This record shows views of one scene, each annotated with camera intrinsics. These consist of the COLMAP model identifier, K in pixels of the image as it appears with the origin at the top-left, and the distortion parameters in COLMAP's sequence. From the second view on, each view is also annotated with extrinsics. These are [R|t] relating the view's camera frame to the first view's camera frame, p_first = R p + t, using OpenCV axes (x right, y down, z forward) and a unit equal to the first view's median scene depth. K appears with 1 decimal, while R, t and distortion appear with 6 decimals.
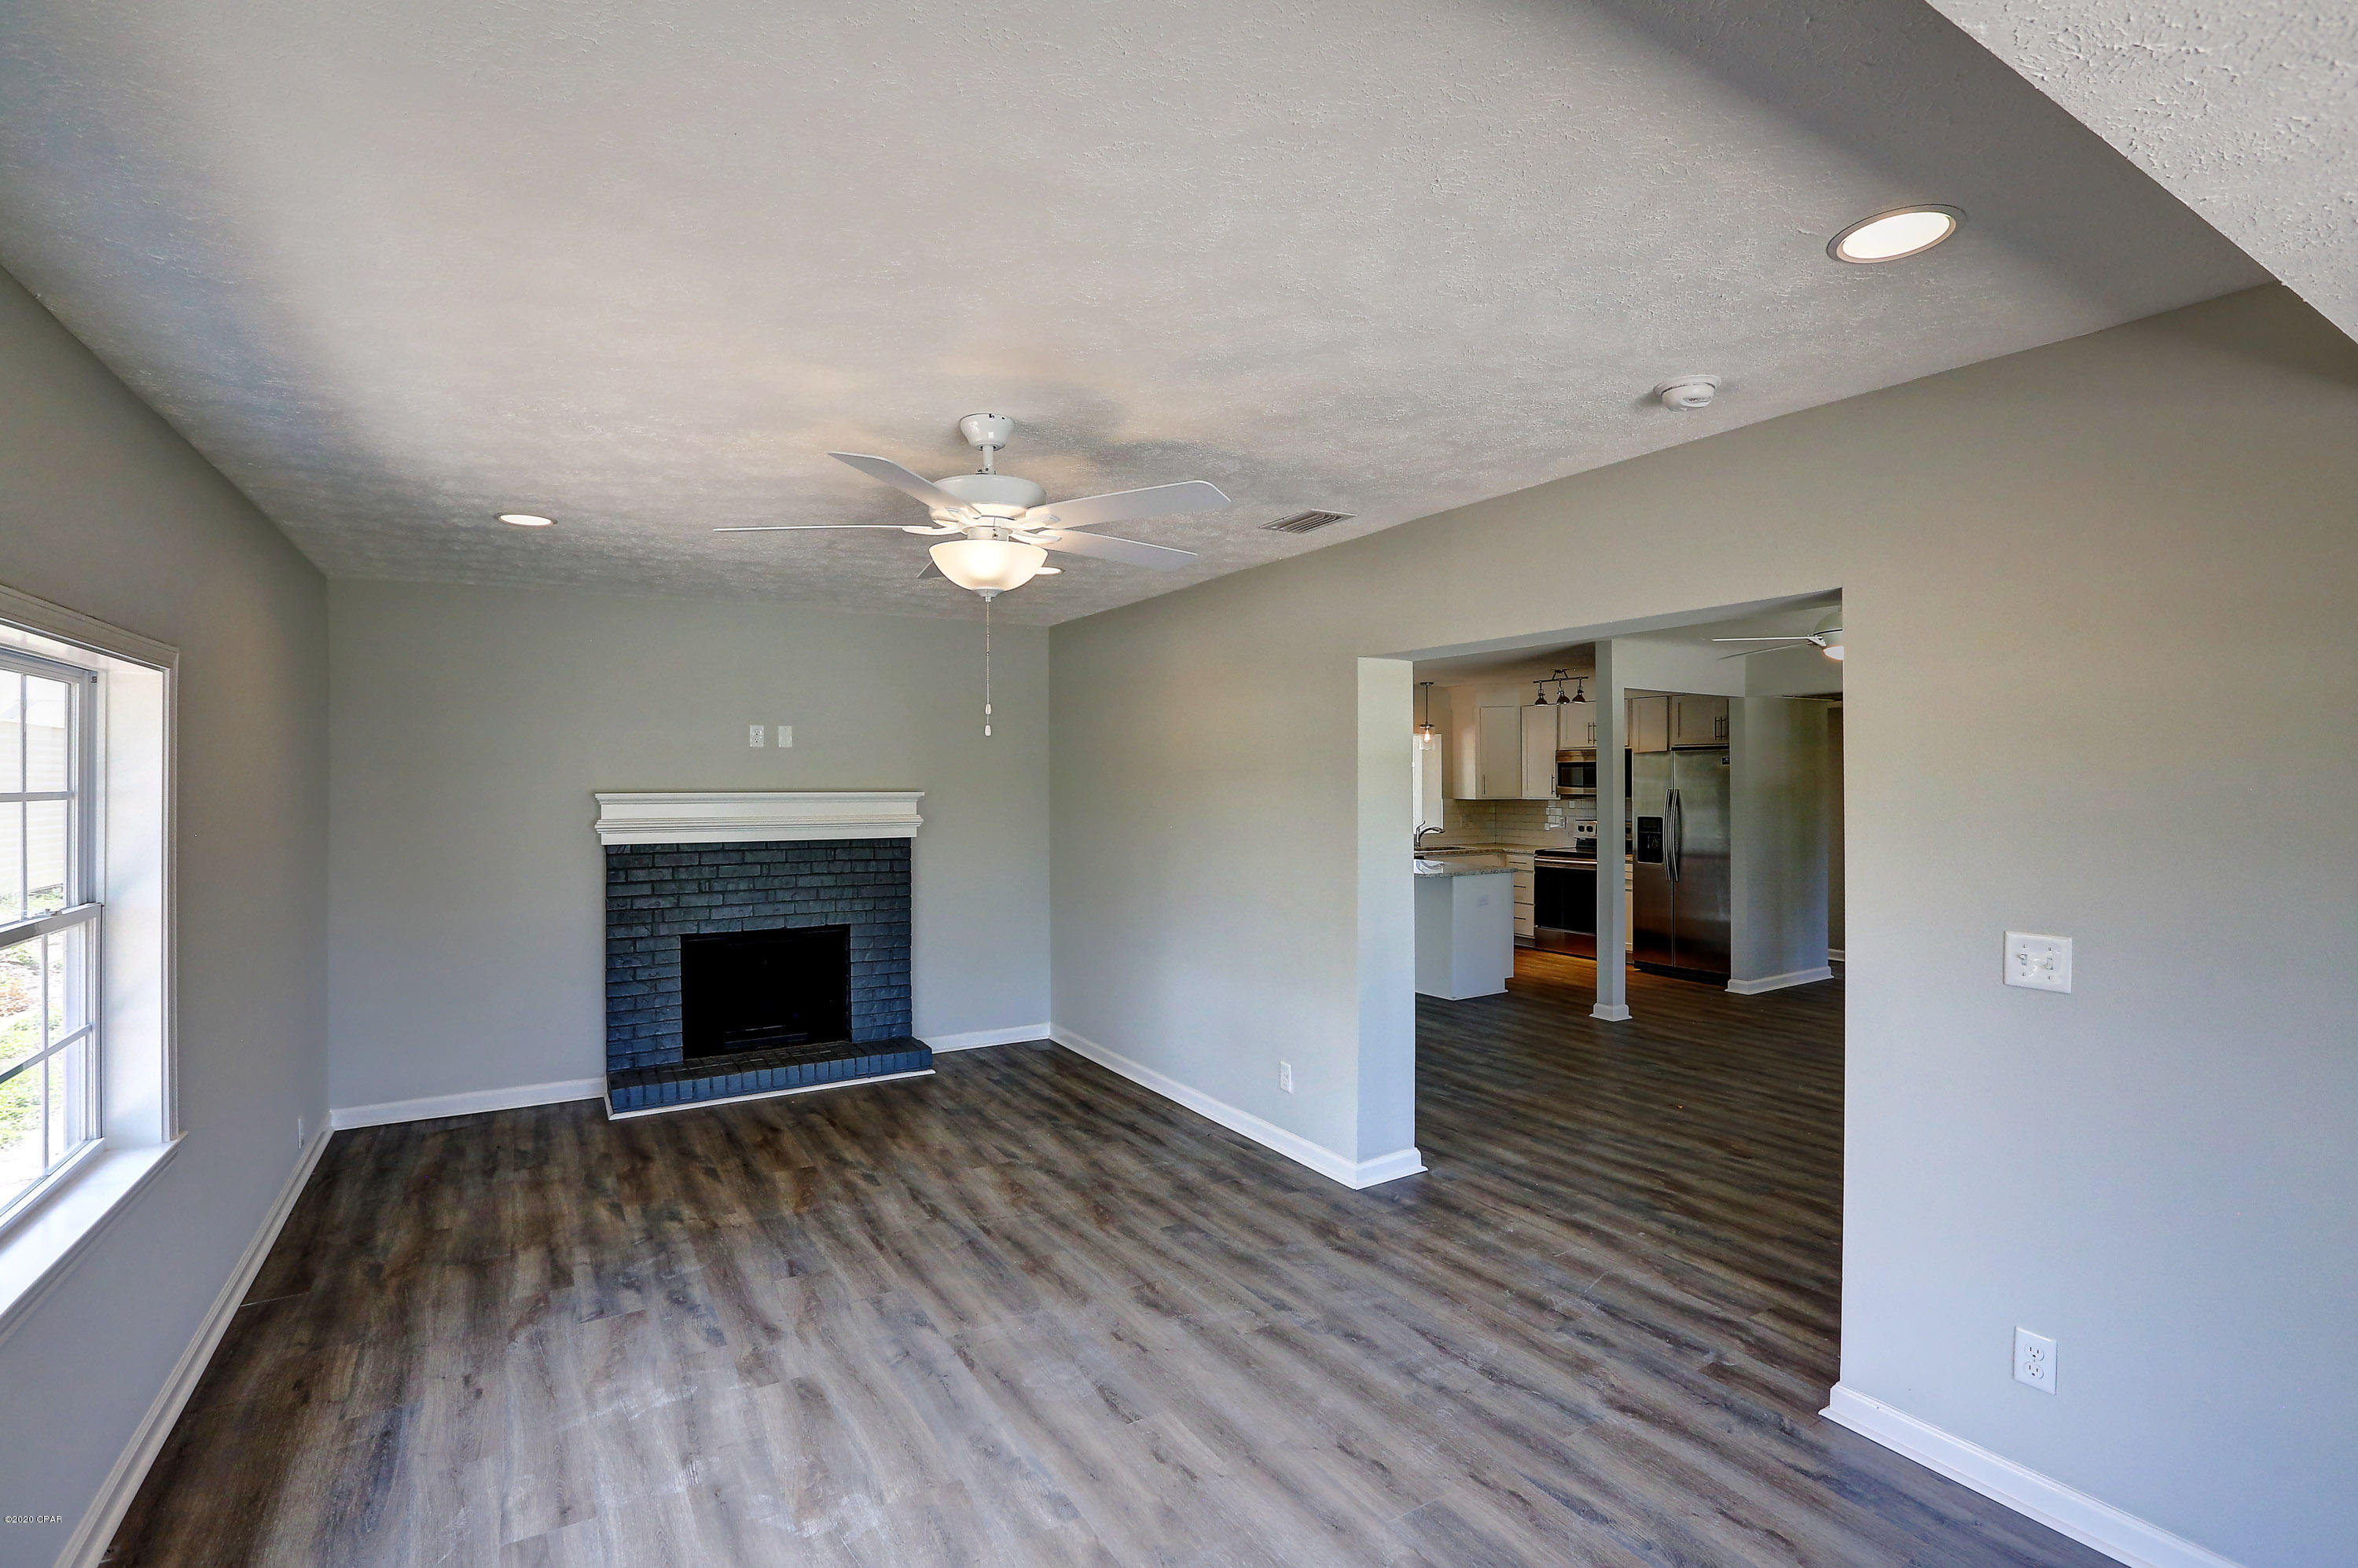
lens RADIAL K [[1070.3, 0, 1179.0], [0, 1070.3, 784.0], [0, 0, 1]] dist [-0.036849, 0.014988]
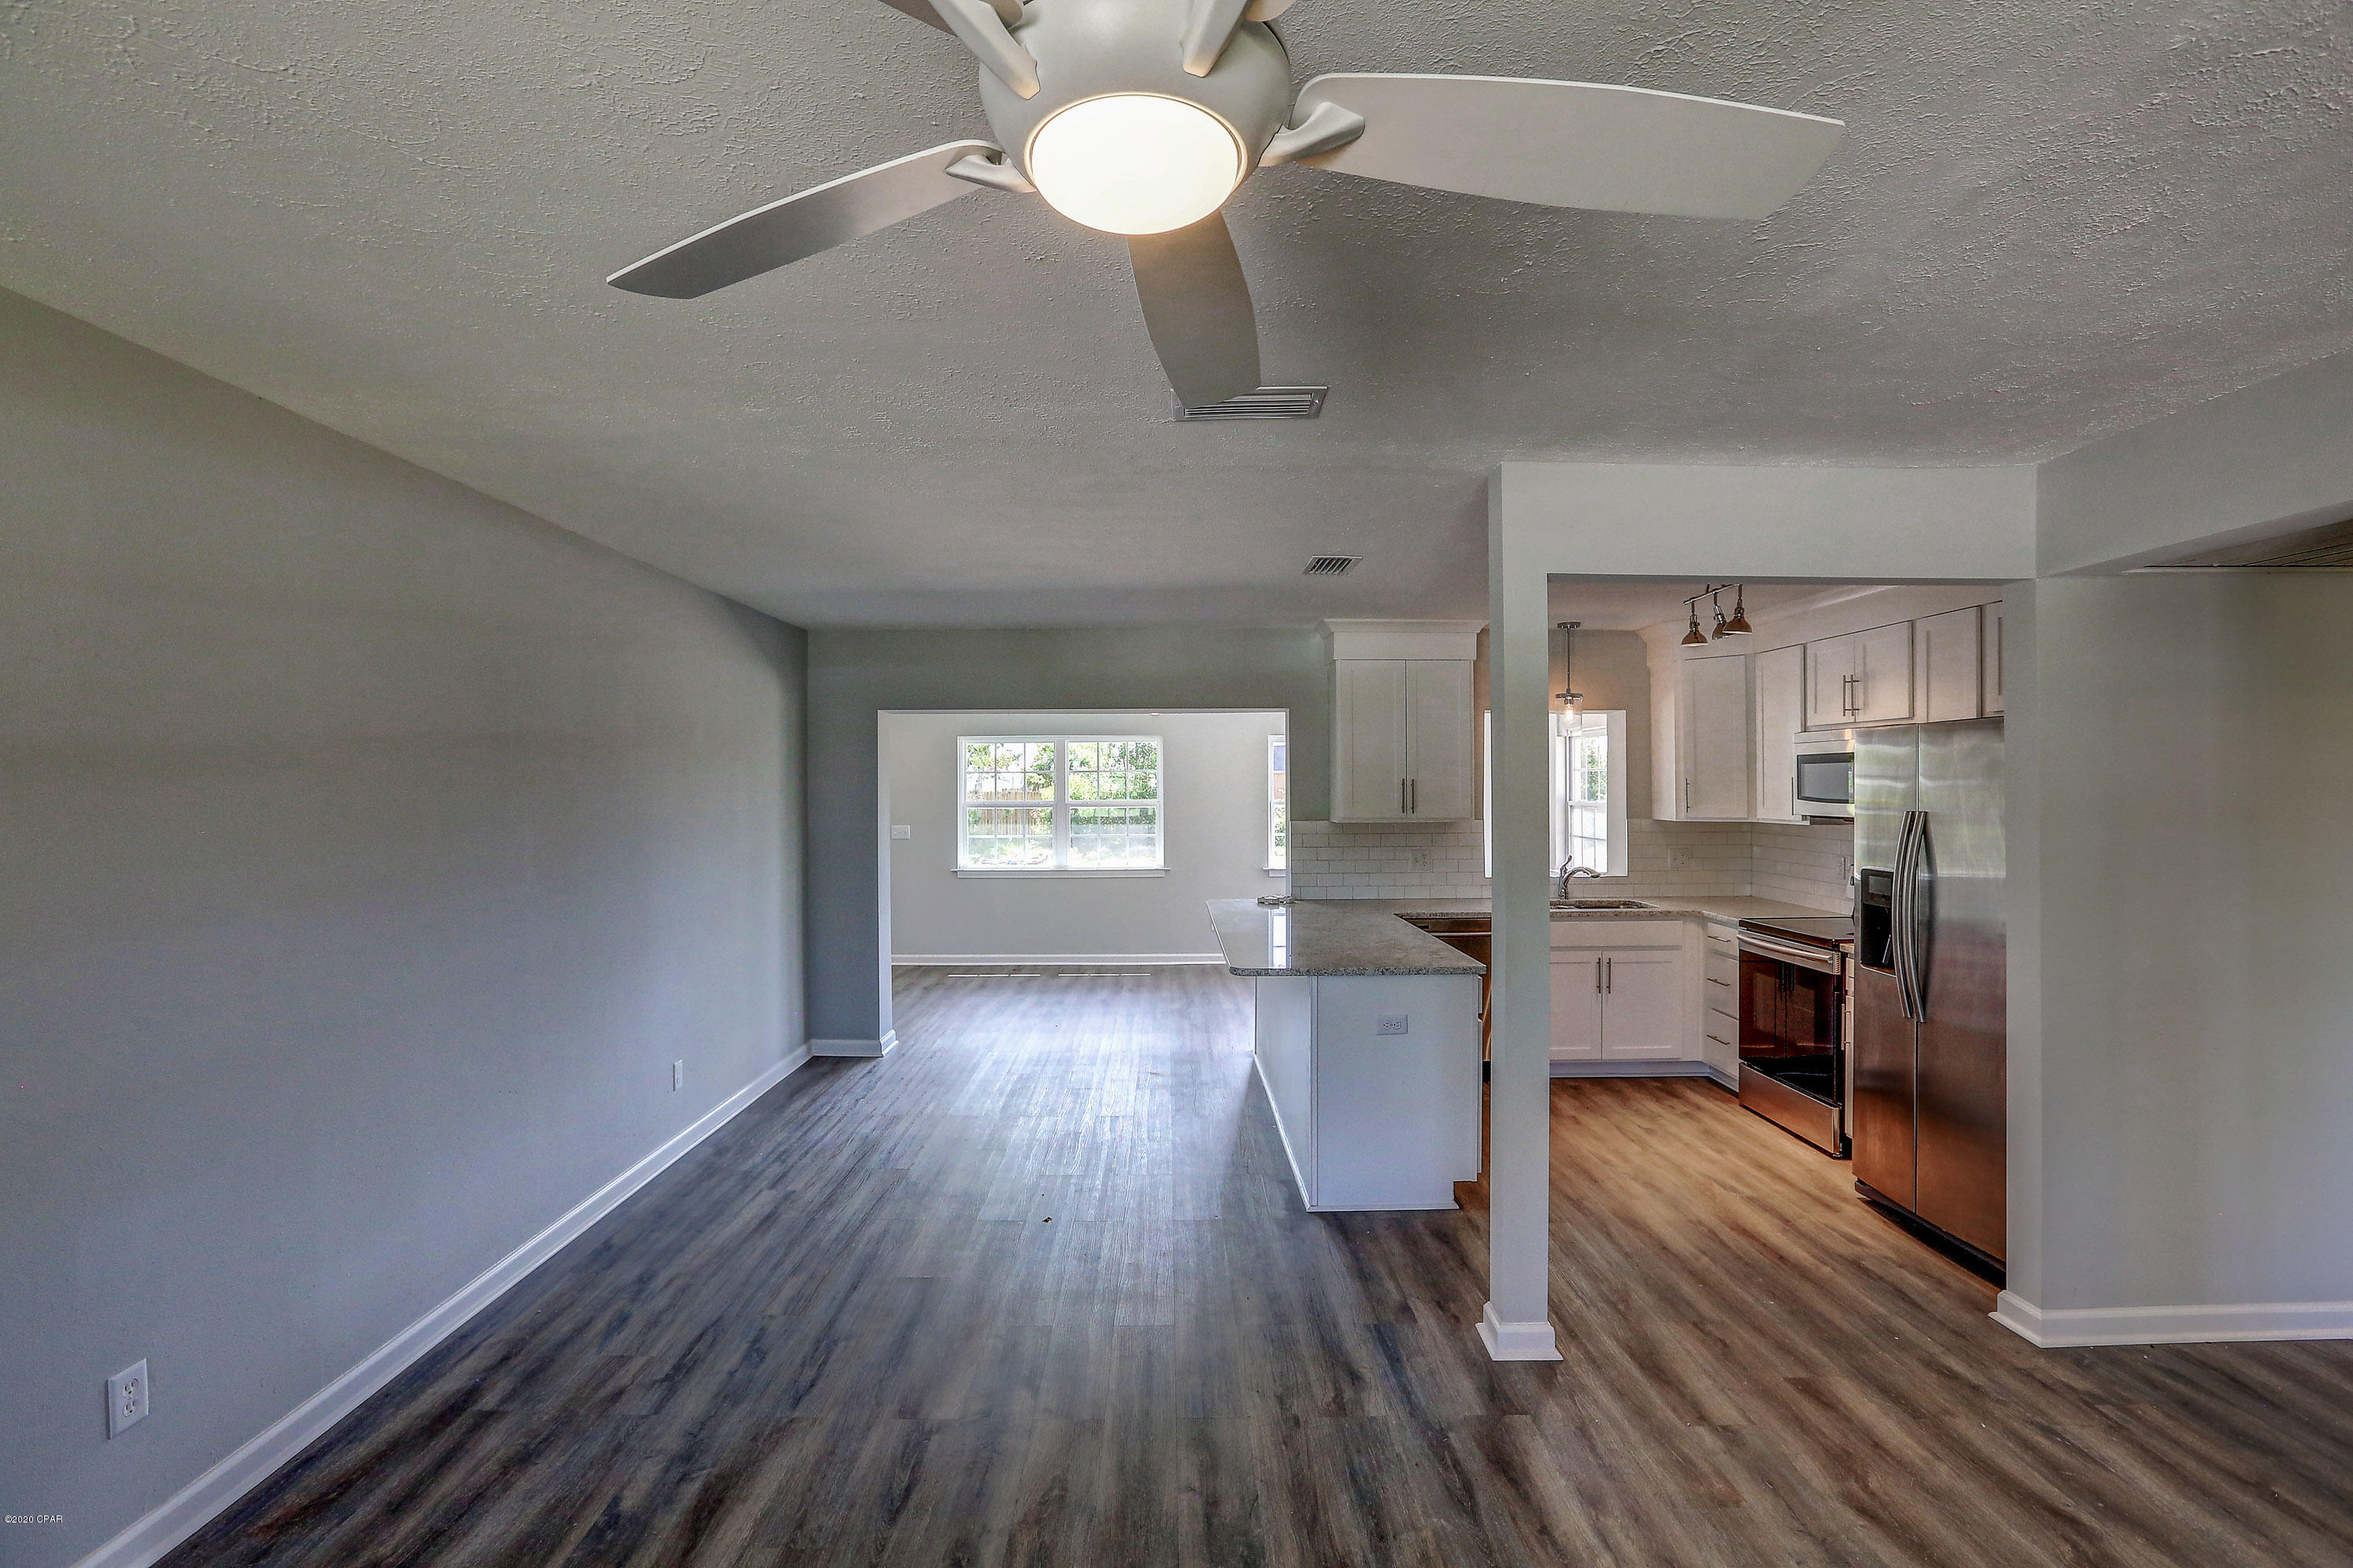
lens RADIAL K [[1068.1, 0, 1176.5], [0, 1068.1, 784.0], [0, 0, 1]] dist [-0.036849, 0.014988]
pose [[0.863714, -0.002618, -0.503975, 0.982876], [0.000261, 0.999989, -0.004747, -0.008629], [0.503982, 0.003968, 0.863705, 1.097877]]
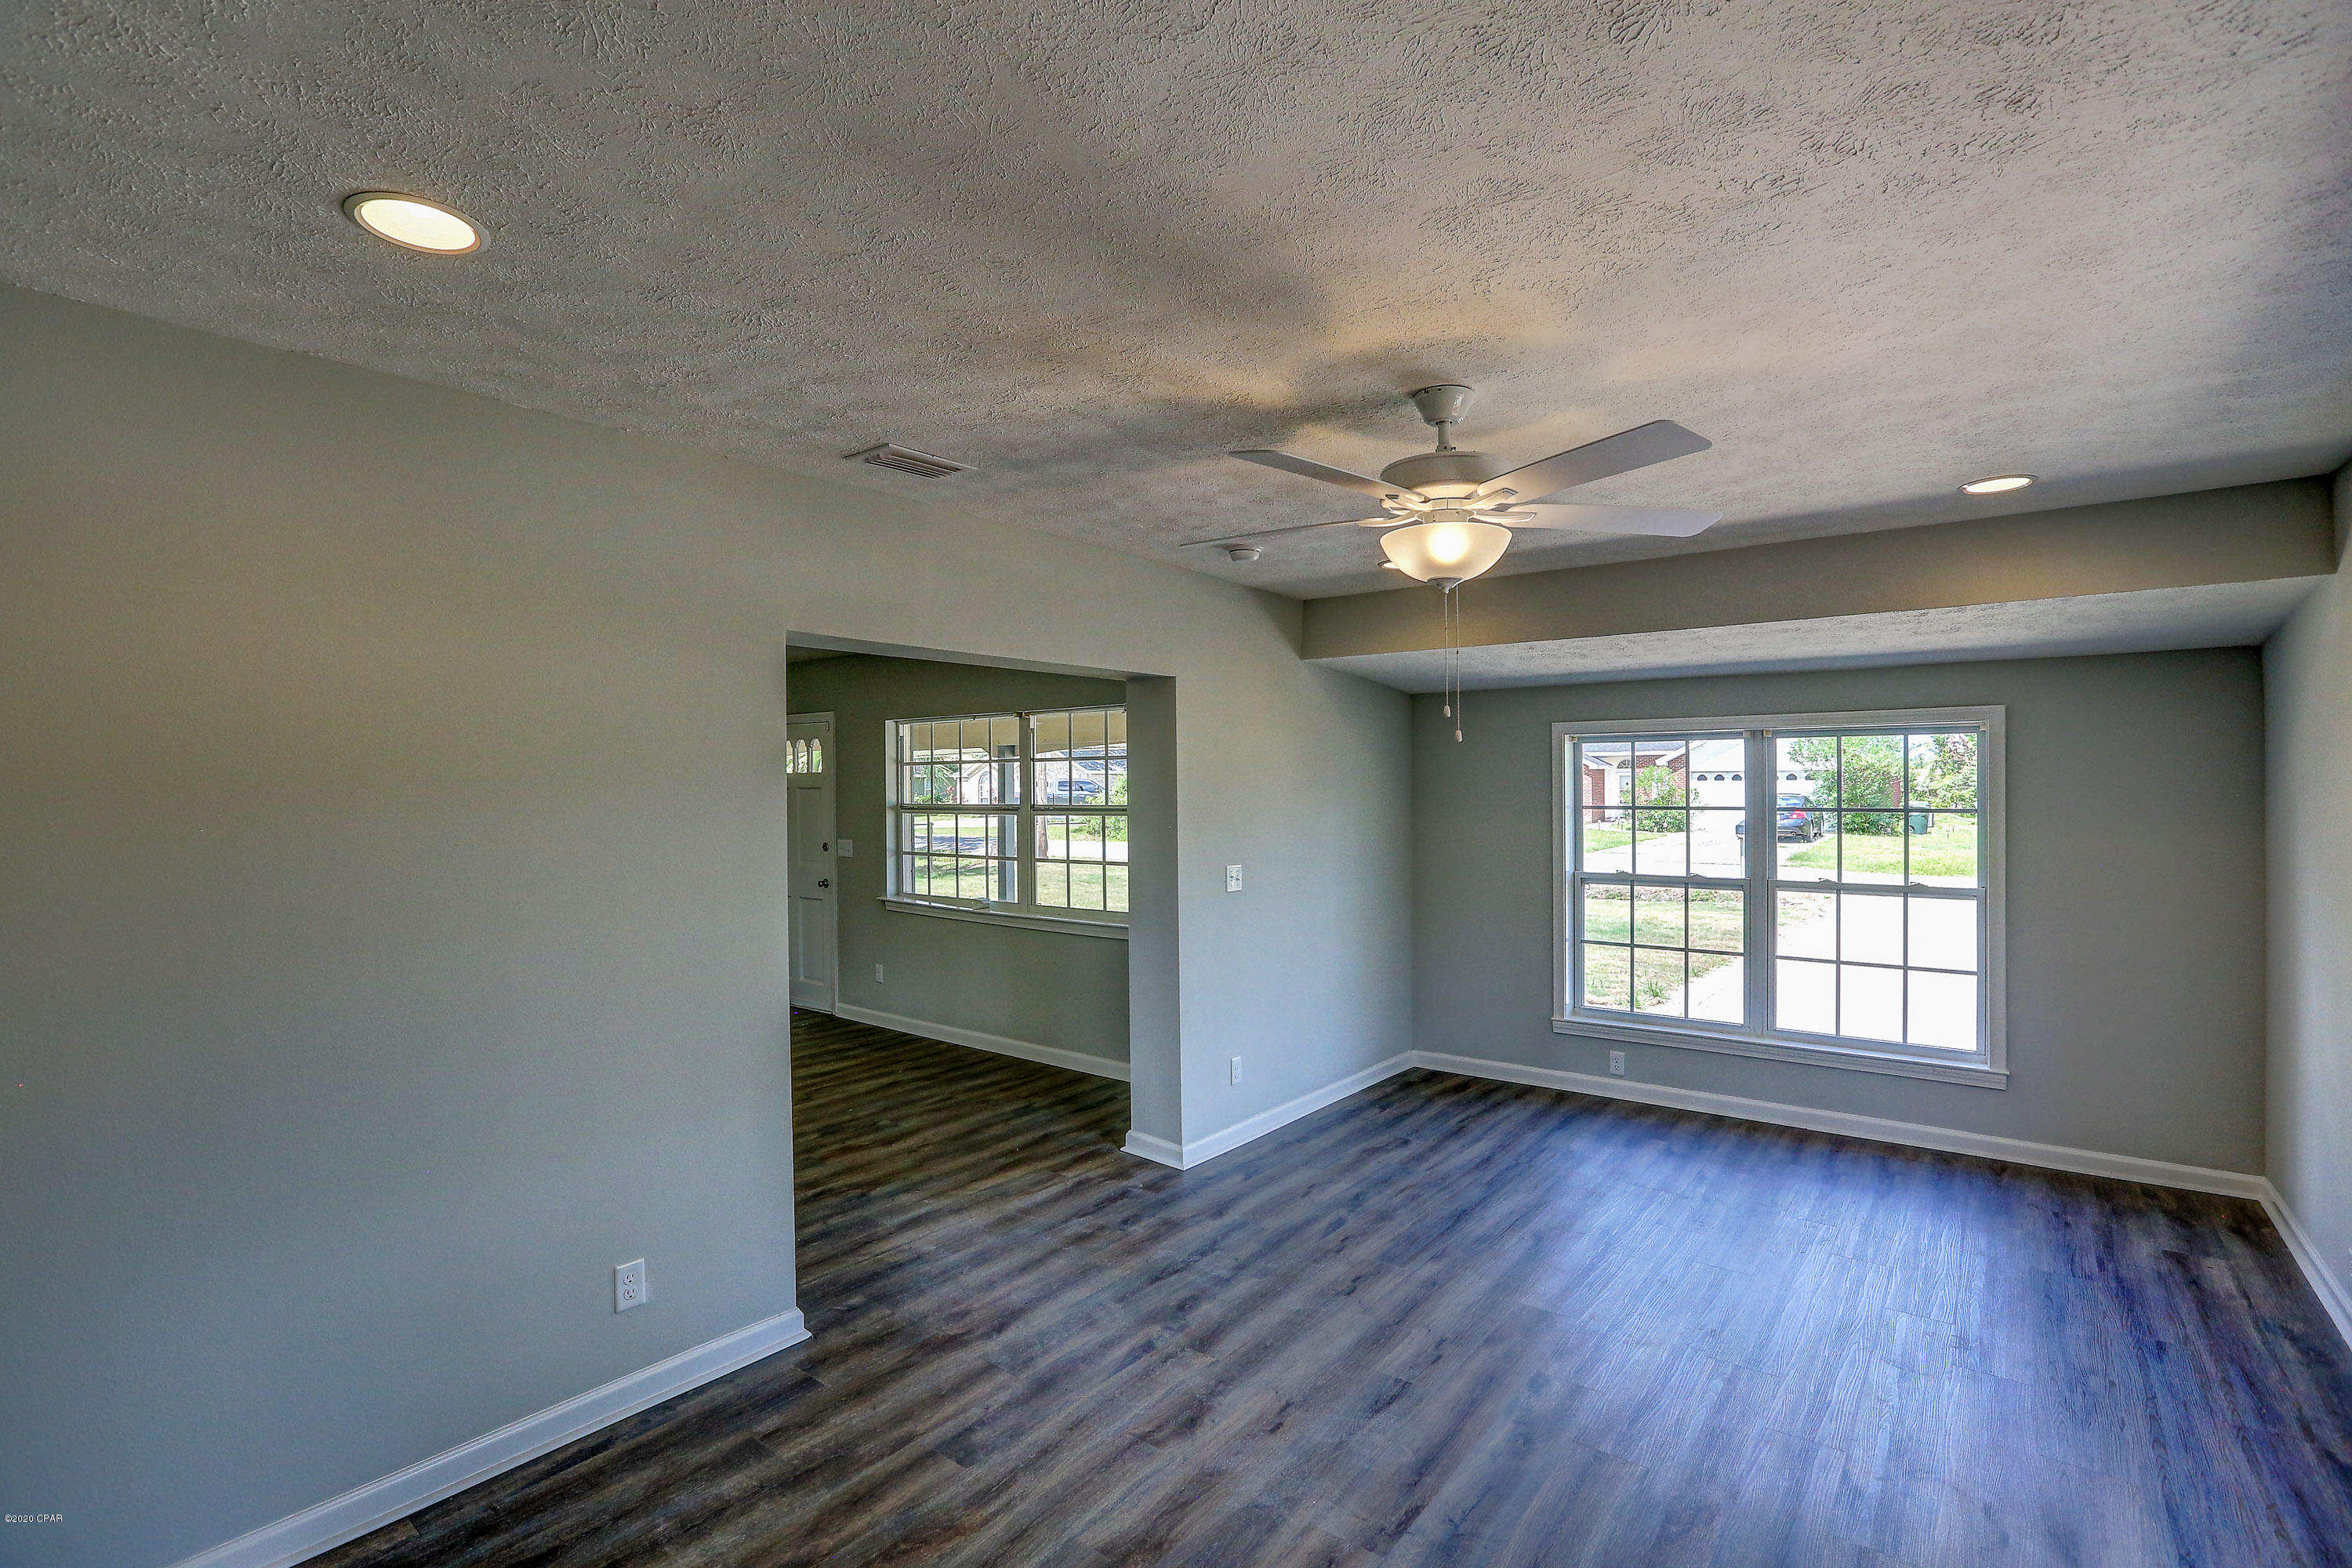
lens RADIAL K [[1067.6, 0, 1176.0], [0, 1067.6, 784.0], [0, 0, 1]] dist [-0.036849, 0.014988]
pose [[-0.346774, 0.010533, 0.937890, -0.702918], [0.001747, 0.999942, -0.010584, -0.000867], [-0.937947, -0.002031, -0.346772, 1.139700]]
